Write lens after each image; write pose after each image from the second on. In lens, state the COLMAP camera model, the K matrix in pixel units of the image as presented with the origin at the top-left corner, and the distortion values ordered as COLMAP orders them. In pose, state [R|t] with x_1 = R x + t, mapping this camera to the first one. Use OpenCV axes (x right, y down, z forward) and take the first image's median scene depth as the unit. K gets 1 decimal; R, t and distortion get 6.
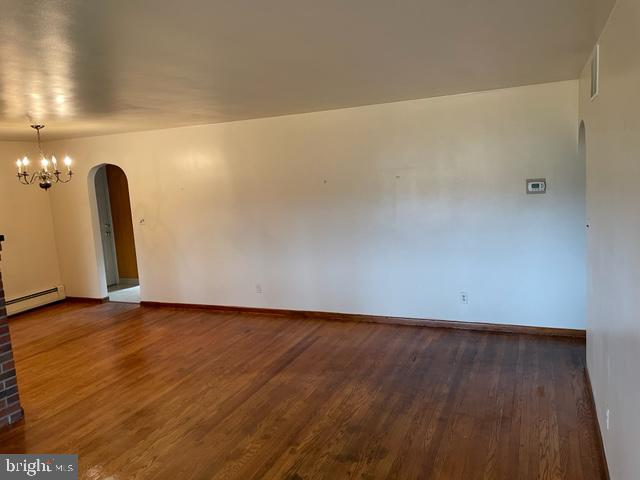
lens RADIAL K [[480.2, 0, 323.4], [0, 480.2, 240.2], [0, 0, 1]] dist [0.091583, -0.138744]
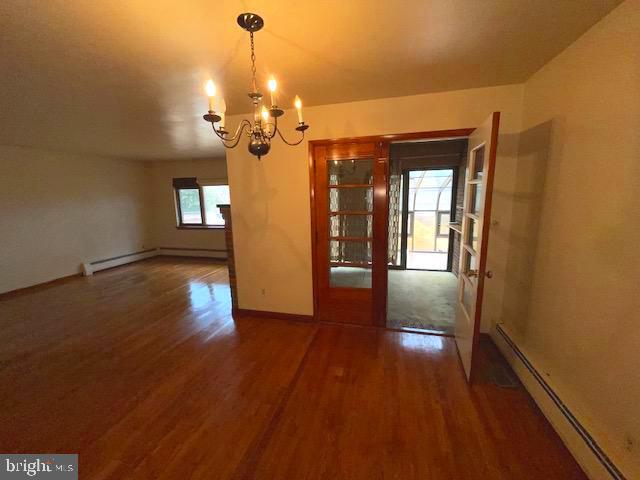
lens RADIAL K [[260.1, 0, 320.0], [0, 260.1, 240.0], [0, 0, 1]] dist [0.001518, 0.000336]
pose [[-0.983839, 0.118506, -0.134230, -0.765890], [0.069755, 0.944089, 0.322228, -0.136309], [0.164911, 0.307657, -0.937097, 1.691385]]
